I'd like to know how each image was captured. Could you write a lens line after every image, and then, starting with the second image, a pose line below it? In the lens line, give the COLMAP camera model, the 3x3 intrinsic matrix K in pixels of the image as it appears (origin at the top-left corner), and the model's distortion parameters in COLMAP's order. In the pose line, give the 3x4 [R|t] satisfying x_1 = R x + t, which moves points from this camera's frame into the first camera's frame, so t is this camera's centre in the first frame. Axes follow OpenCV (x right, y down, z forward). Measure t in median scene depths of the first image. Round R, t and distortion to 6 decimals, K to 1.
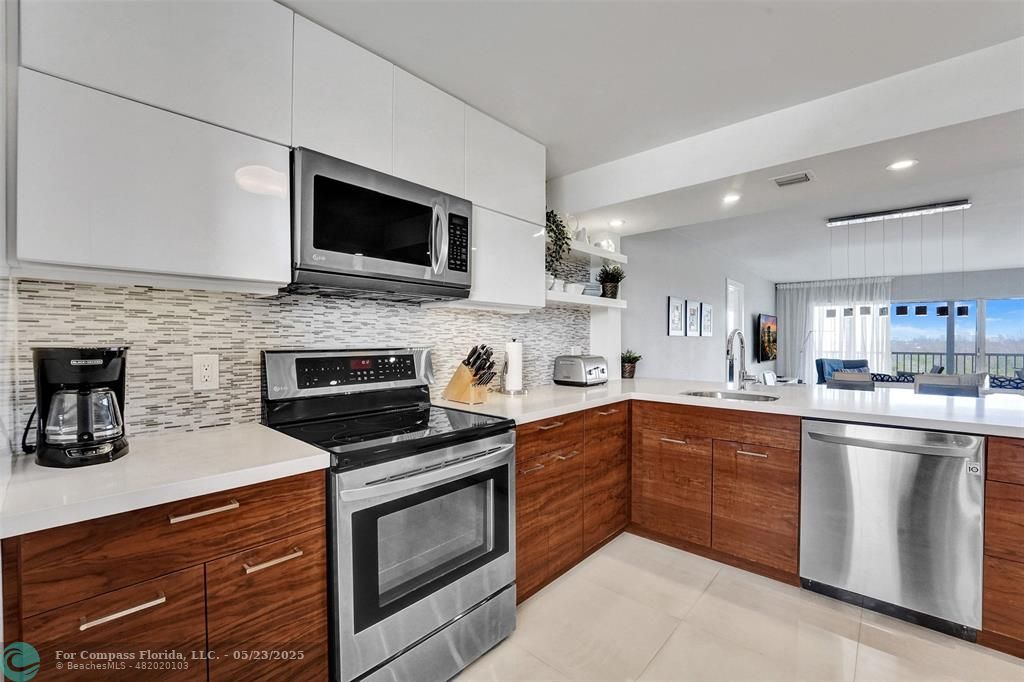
lens RADIAL K [[427.4, 0, 510.3], [0, 427.4, 345.0], [0, 0, 1]] dist [-0.024556, 0.001232]
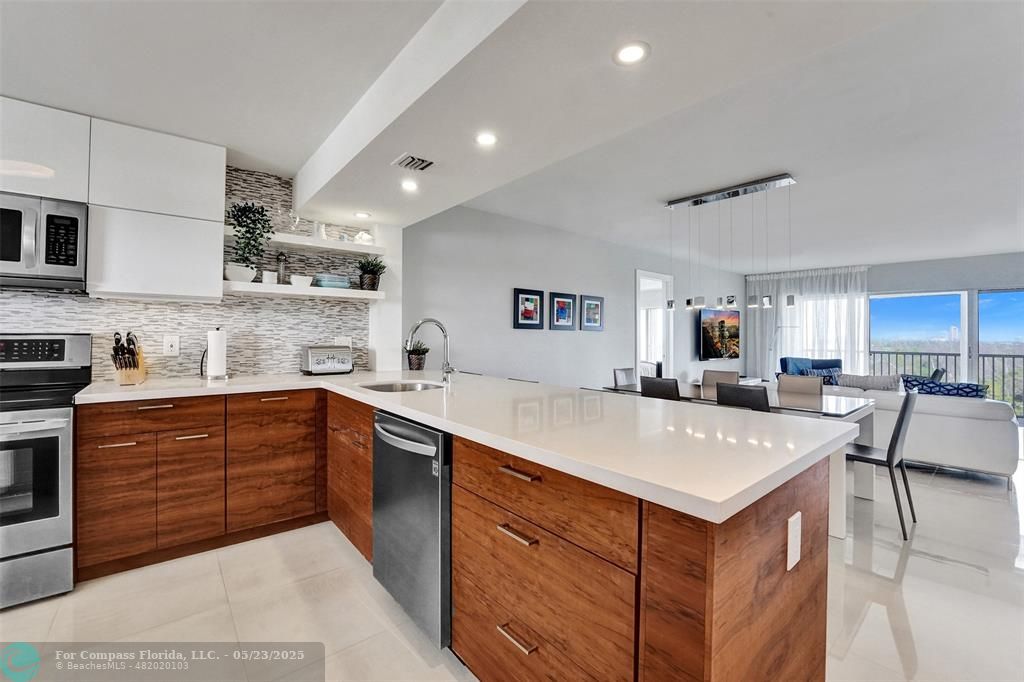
lens RADIAL K [[427.4, 0, 510.0], [0, 427.4, 331.6], [0, 0, 1]] dist [-0.024556, 0.001232]
pose [[0.989125, 0.007822, -0.146871, 1.108490], [-0.011057, 0.999714, -0.021223, 0.011972], [0.146663, 0.022616, 0.988928, 0.077642]]
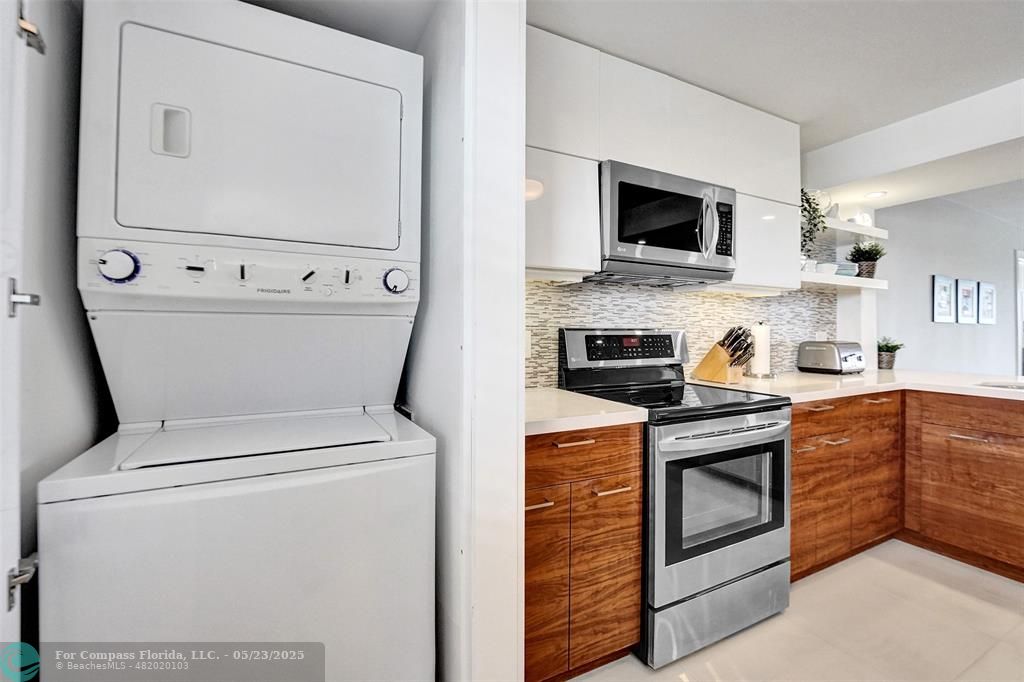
lens RADIAL K [[427.4, 0, 516.7], [0, 427.4, 329.8], [0, 0, 1]] dist [-0.024556, 0.001232]
pose [[0.929106, 0.001569, -0.369811, -0.191502], [-0.008151, 0.999835, -0.016237, 0.030246], [0.369725, 0.018100, 0.928965, -0.154227]]
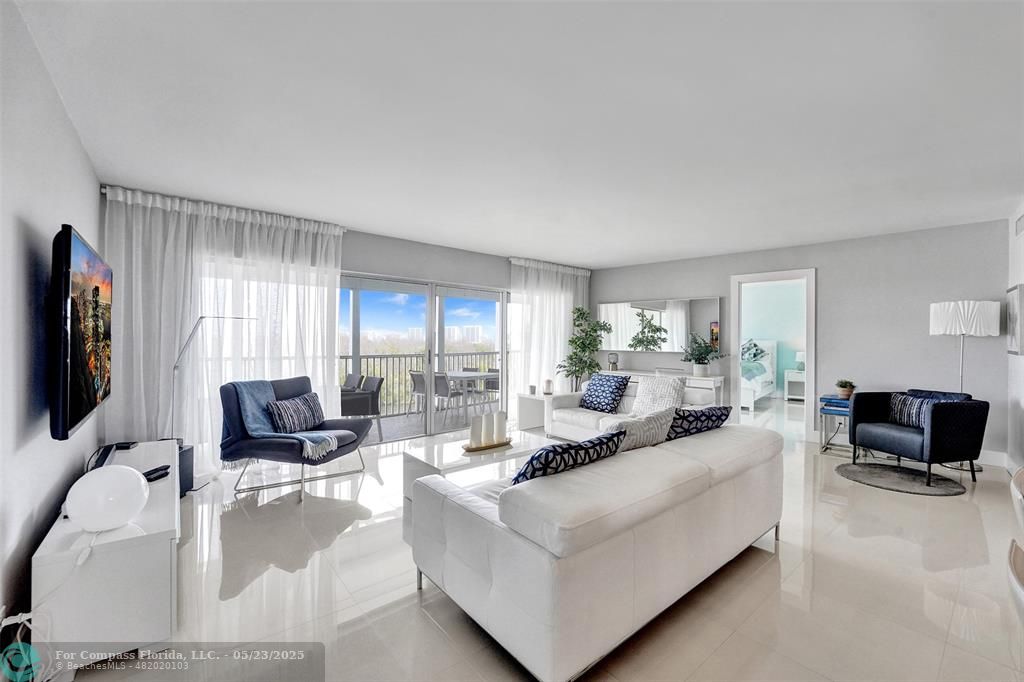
lens RADIAL K [[427.4, 0, 504.2], [0, 427.4, 341.6], [0, 0, 1]] dist [-0.024556, 0.001232]
pose [[0.175755, 0.011400, 0.984368, 1.425286], [0.011266, 0.999844, -0.013590, 0.005669], [-0.984370, 0.013479, 0.175599, 2.547475]]
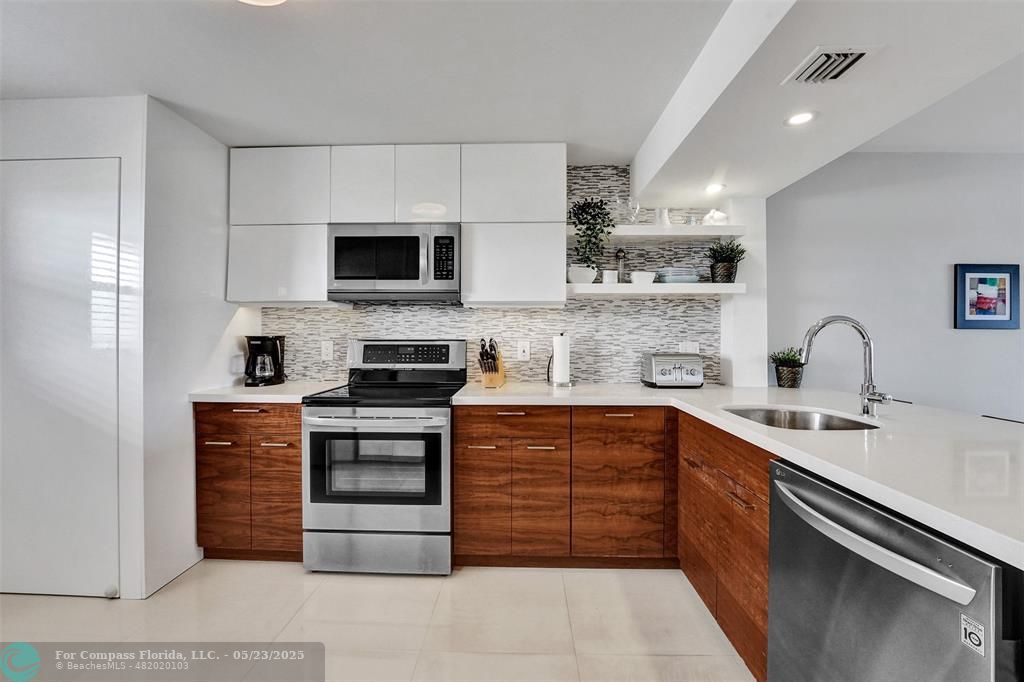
lens RADIAL K [[427.4, 0, 510.1], [0, 427.4, 334.3], [0, 0, 1]] dist [-0.024556, 0.001232]
pose [[0.651940, -0.000777, -0.758270, 0.891877], [-0.013106, 0.999839, -0.012293, 0.003609], [0.758157, 0.017952, 0.651825, 0.285242]]
